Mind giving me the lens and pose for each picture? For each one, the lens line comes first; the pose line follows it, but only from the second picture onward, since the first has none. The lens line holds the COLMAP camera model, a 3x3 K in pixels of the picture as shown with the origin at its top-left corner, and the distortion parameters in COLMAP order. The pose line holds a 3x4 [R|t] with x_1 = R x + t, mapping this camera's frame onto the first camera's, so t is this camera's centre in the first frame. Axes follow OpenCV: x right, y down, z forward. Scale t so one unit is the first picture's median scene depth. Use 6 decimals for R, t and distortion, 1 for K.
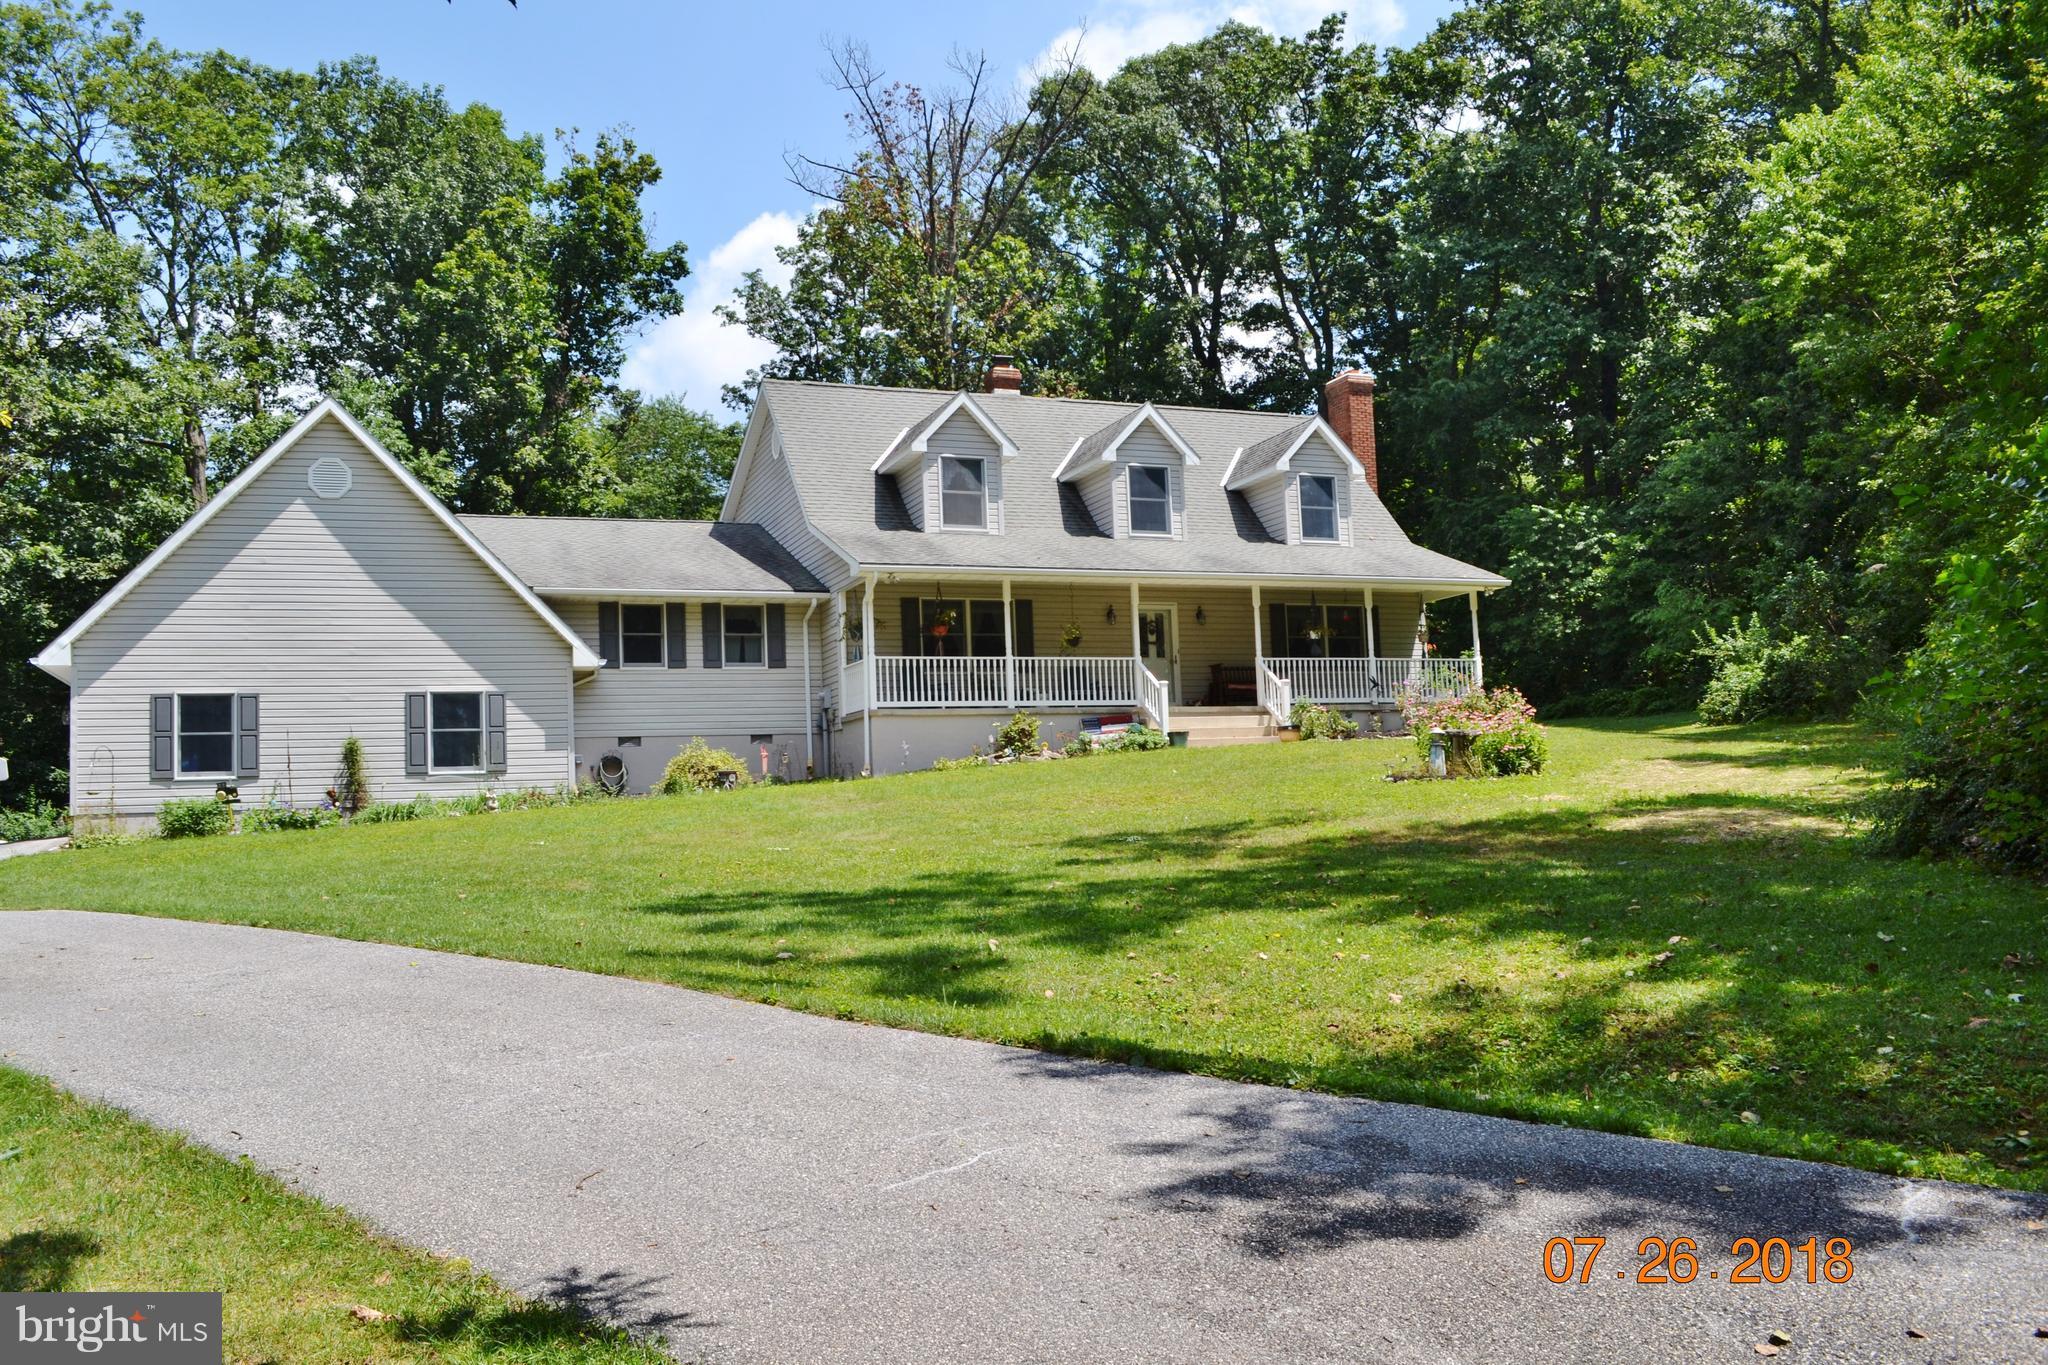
lens RADIAL K [[1648.4, 0, 1024.5], [0, 1648.4, 680.3], [0, 0, 1]] dist [-0.064084, 0.012295]
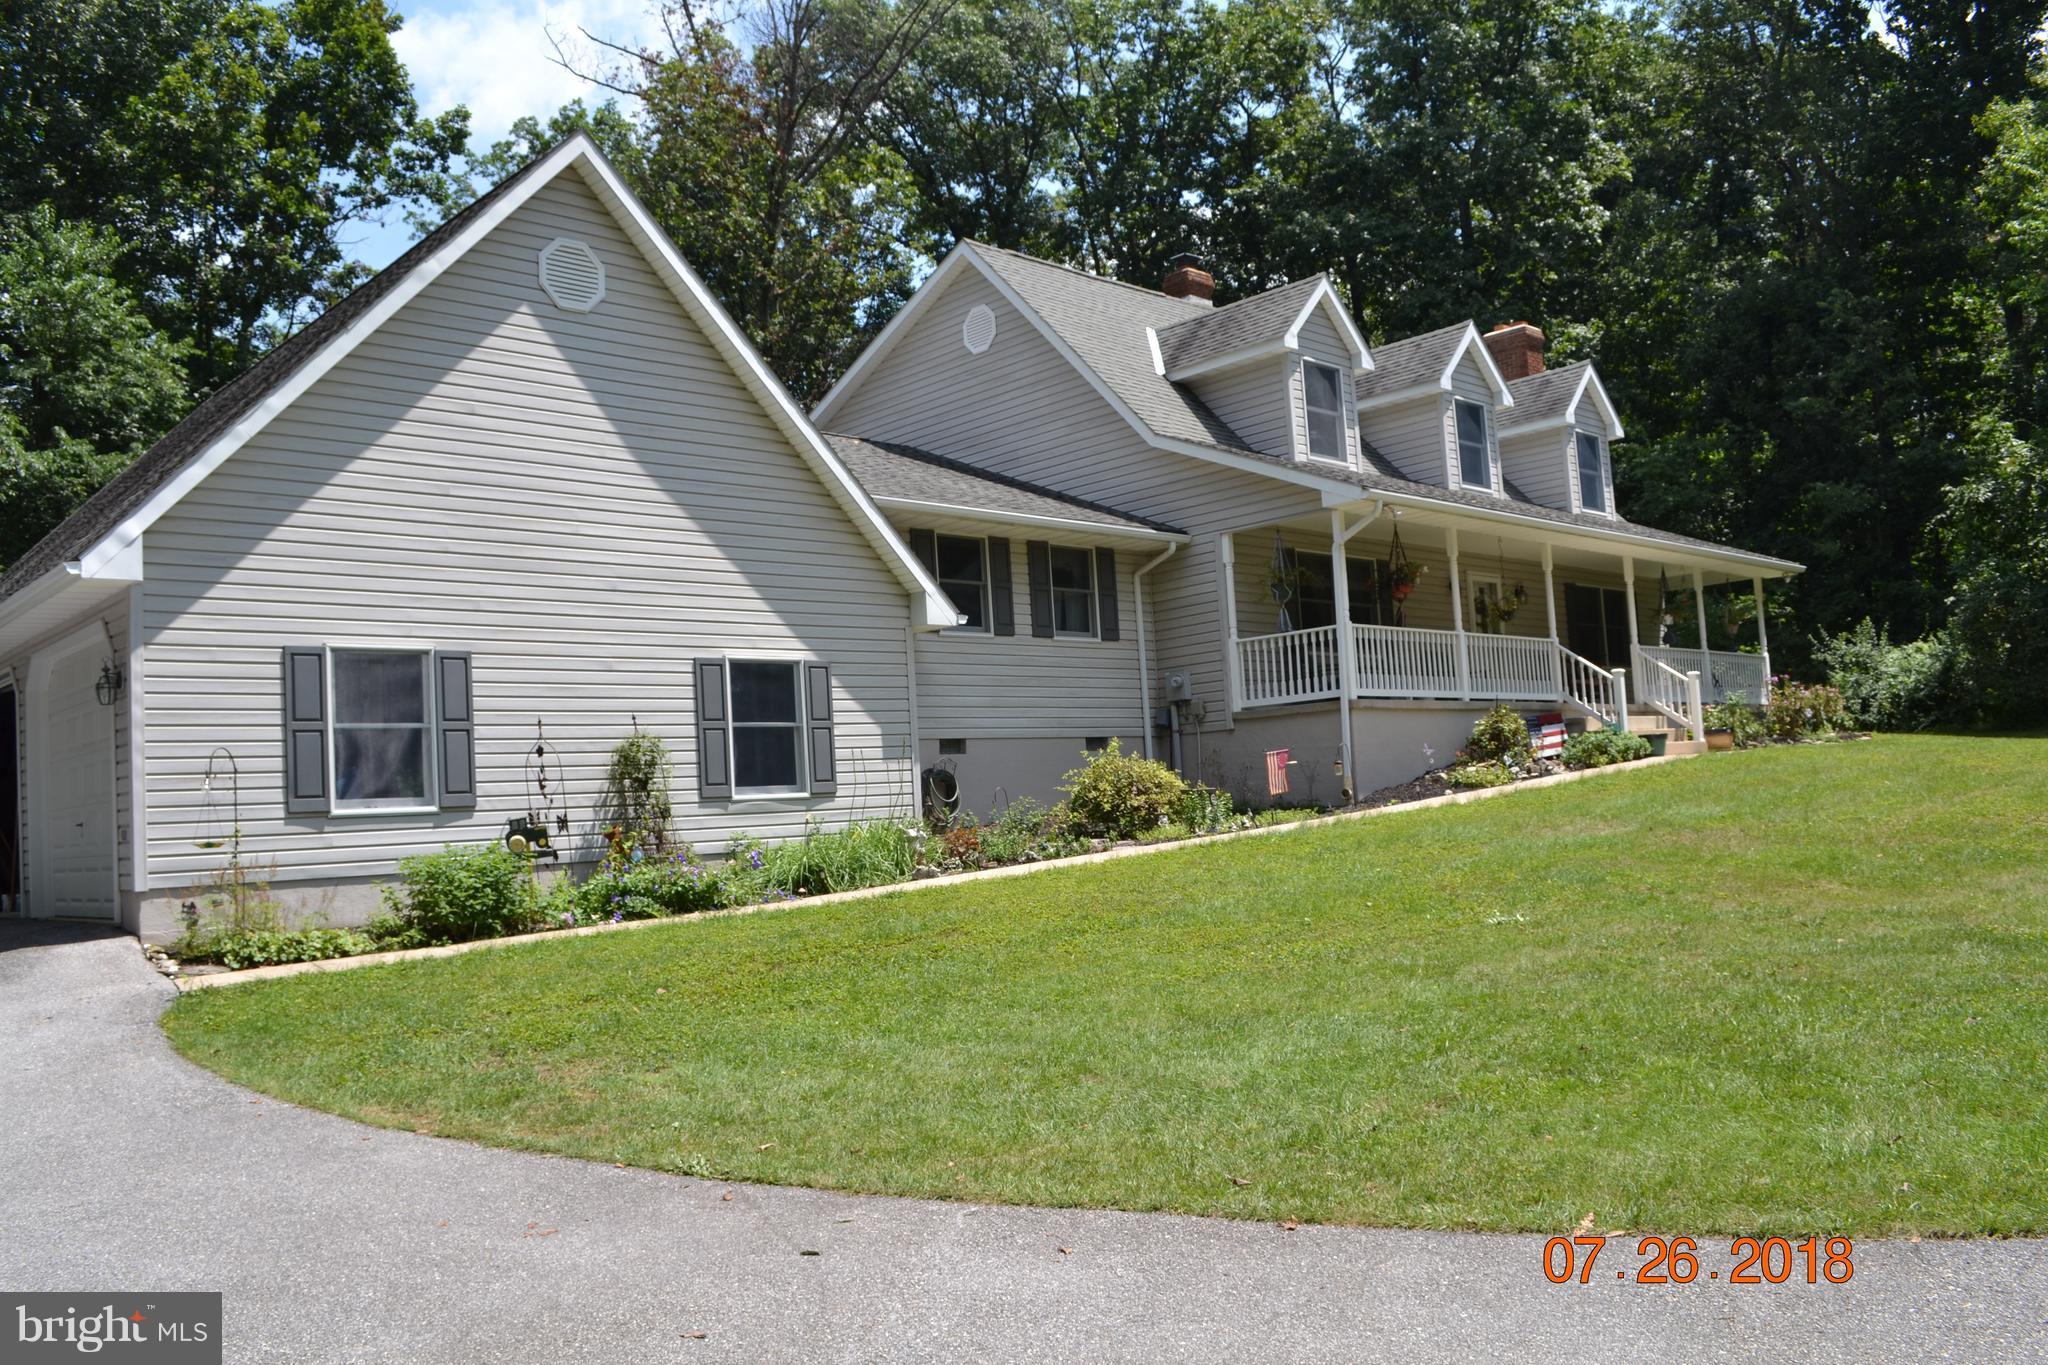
lens RADIAL K [[1648.4, 0, 1020.7], [0, 1648.4, 685.2], [0, 0, 1]] dist [-0.064084, 0.012295]
pose [[0.928558, 0.015027, 0.370882, -0.481593], [-0.007973, 0.999757, -0.020546, 0.027494], [-0.371101, 0.016121, 0.928453, 0.412233]]
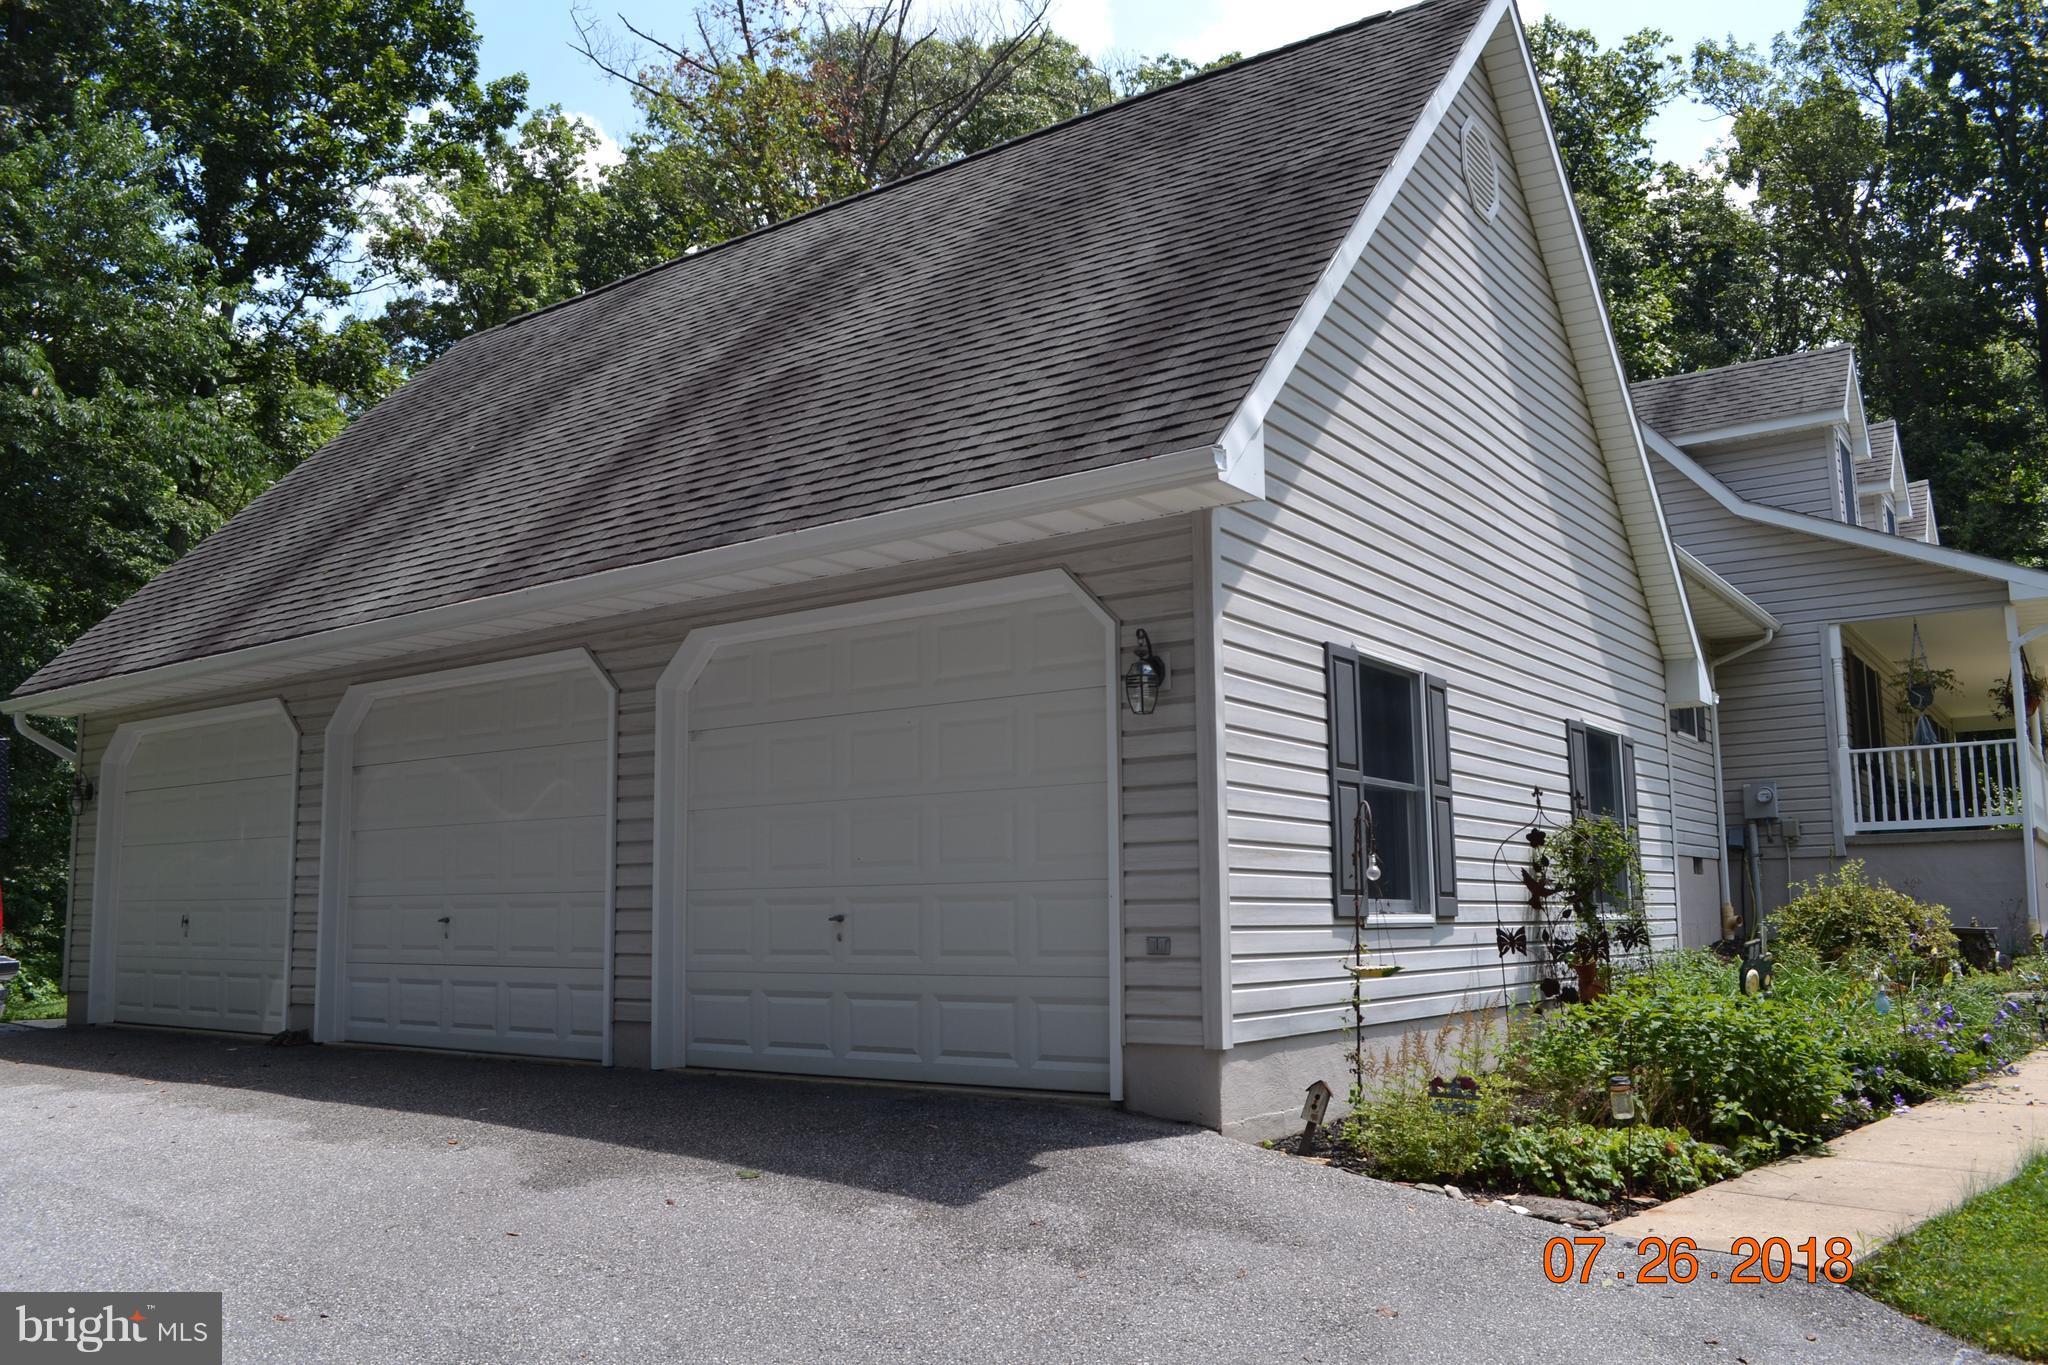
lens RADIAL K [[1648.4, 0, 1024.8], [0, 1648.4, 690.9], [0, 0, 1]] dist [-0.064084, 0.012295]
pose [[0.833566, 0.105649, 0.542224, -0.711118], [-0.060752, 0.993120, -0.100109, 0.049337], [-0.549070, 0.050506, 0.834249, 0.719618]]
